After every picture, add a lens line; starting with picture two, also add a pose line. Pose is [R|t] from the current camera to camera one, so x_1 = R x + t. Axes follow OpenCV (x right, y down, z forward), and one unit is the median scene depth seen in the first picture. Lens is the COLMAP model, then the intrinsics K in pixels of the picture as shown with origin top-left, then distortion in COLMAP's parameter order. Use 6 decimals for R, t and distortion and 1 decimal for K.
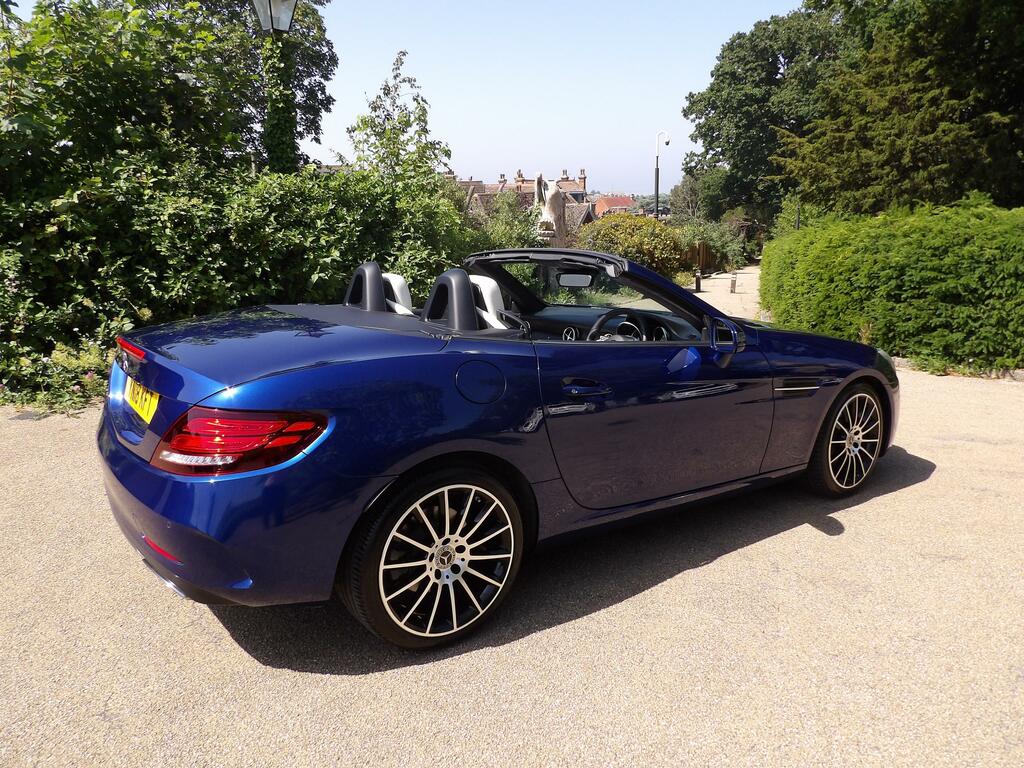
lens RADIAL K [[735.0, 0, 517.9], [0, 735.0, 378.4], [0, 0, 1]] dist [-0.036561, 0.042324]
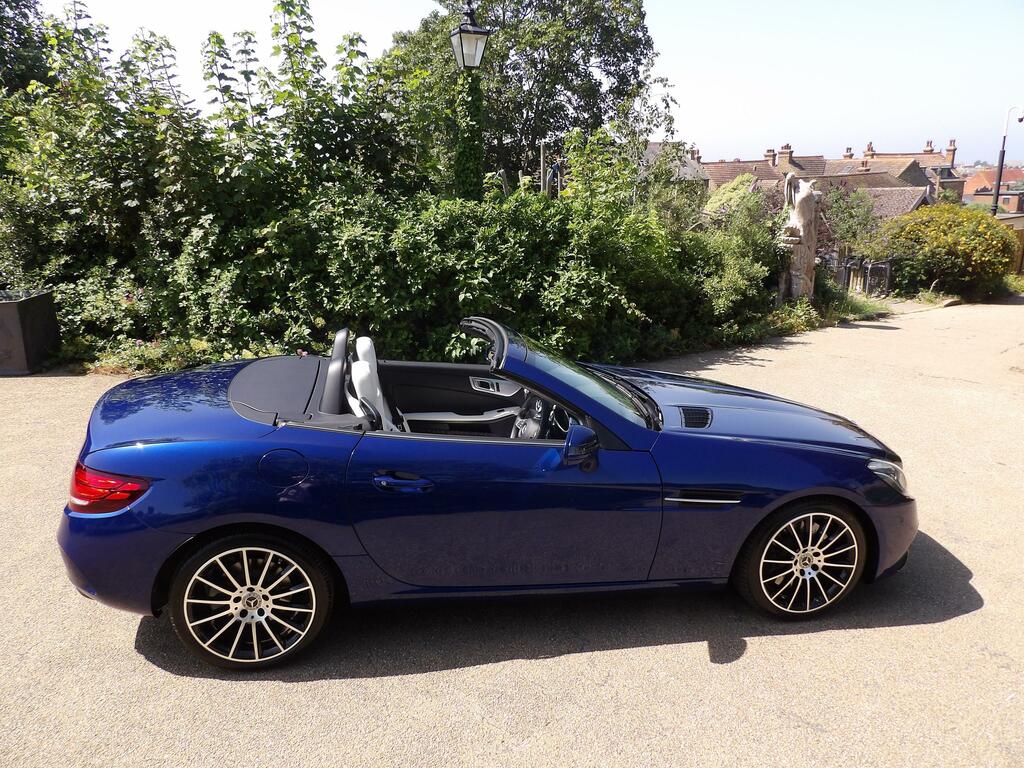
lens RADIAL K [[735.0, 0, 510.3], [0, 735.0, 378.2], [0, 0, 1]] dist [-0.036561, 0.042324]
pose [[0.901232, 0.112681, -0.418431, 0.286856], [-0.098588, 0.993595, 0.055228, -0.090835], [0.421974, -0.008521, 0.906568, 0.023528]]
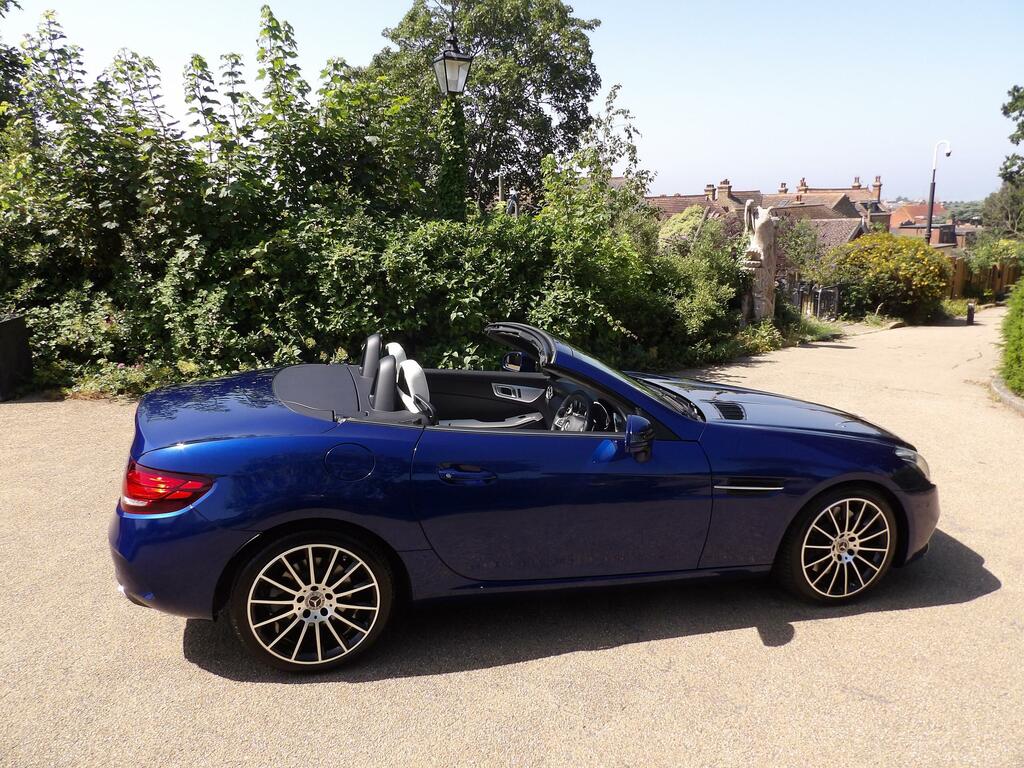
lens RADIAL K [[735.0, 0, 512.4], [0, 735.0, 379.4], [0, 0, 1]] dist [-0.036561, 0.042324]
pose [[0.931193, 0.077341, -0.356227, 0.227336], [-0.080913, 0.996709, 0.004887, -0.058115], [0.355433, 0.024273, 0.934387, -0.011269]]
